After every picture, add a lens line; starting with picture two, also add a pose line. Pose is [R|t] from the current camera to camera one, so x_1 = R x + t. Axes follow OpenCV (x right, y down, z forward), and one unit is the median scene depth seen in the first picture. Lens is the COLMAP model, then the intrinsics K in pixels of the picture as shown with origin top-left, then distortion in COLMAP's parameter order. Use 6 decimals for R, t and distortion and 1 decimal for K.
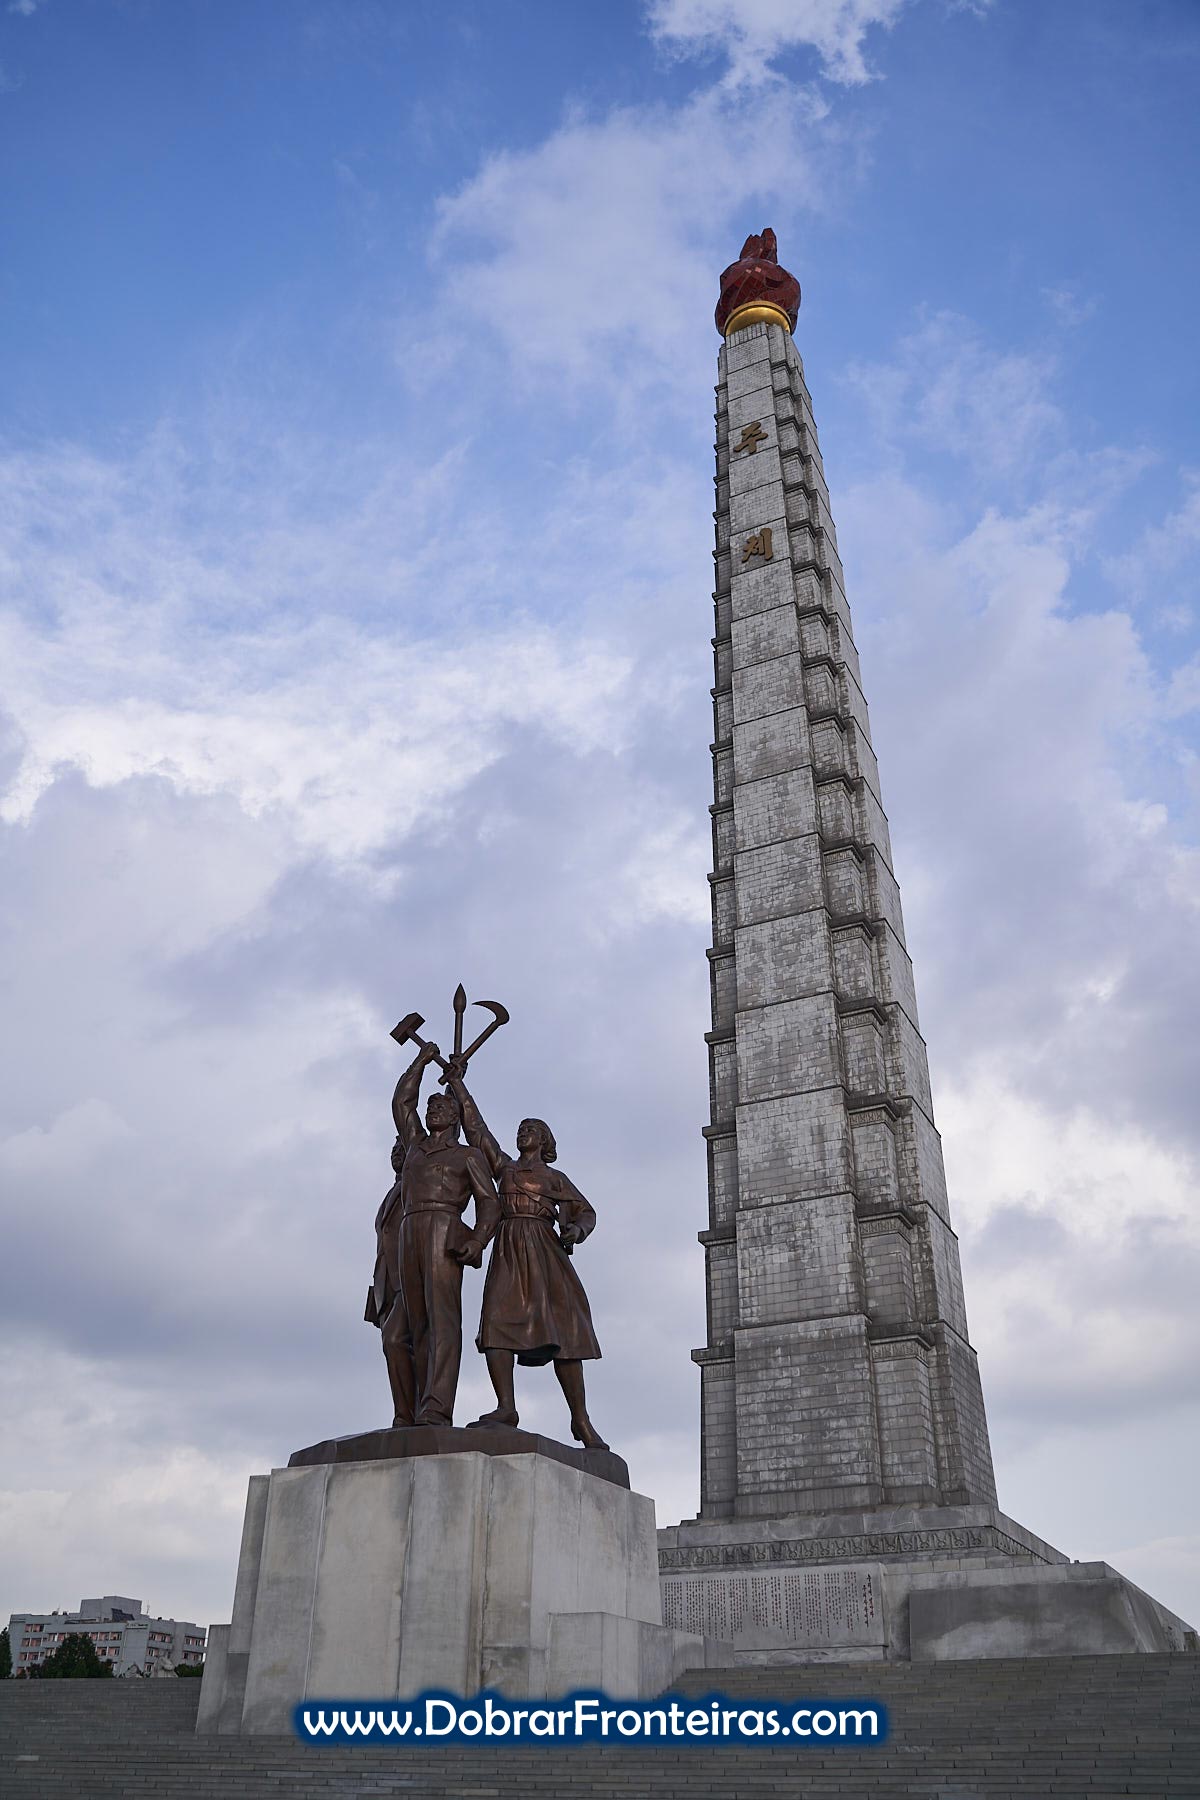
lens RADIAL K [[1465.8, 0, 600.0], [0, 1465.8, 900.0], [0, 0, 1]] dist [-0.107307, 0.072842]
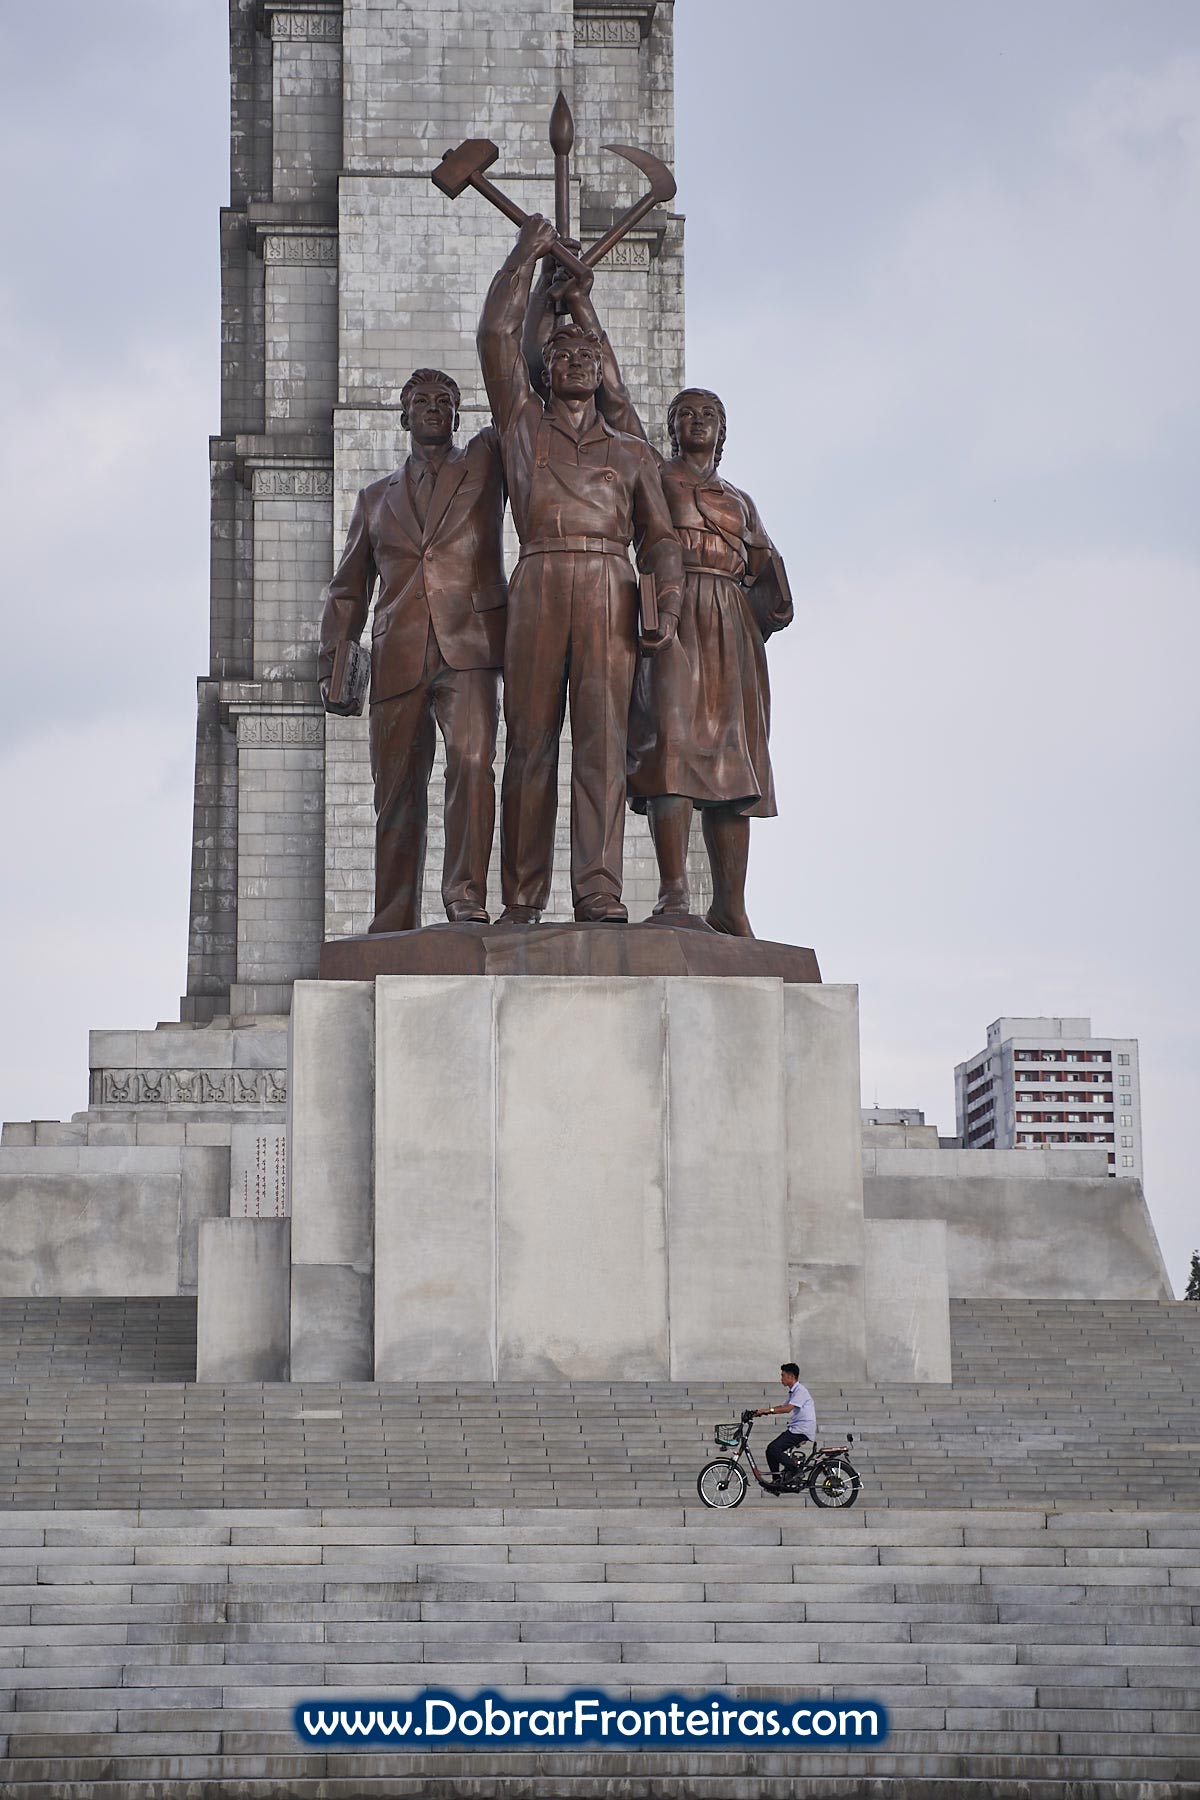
lens RADIAL K [[4145.1, 0, 600.0], [0, 4145.1, 900.0], [0, 0, 1]] dist [0.224367, -0.291230]
pose [[0.864386, 0.067398, 0.498292, -1.035341], [-0.257604, 0.910407, 0.323727, -0.212448], [-0.431830, -0.408187, 0.804305, -0.405227]]
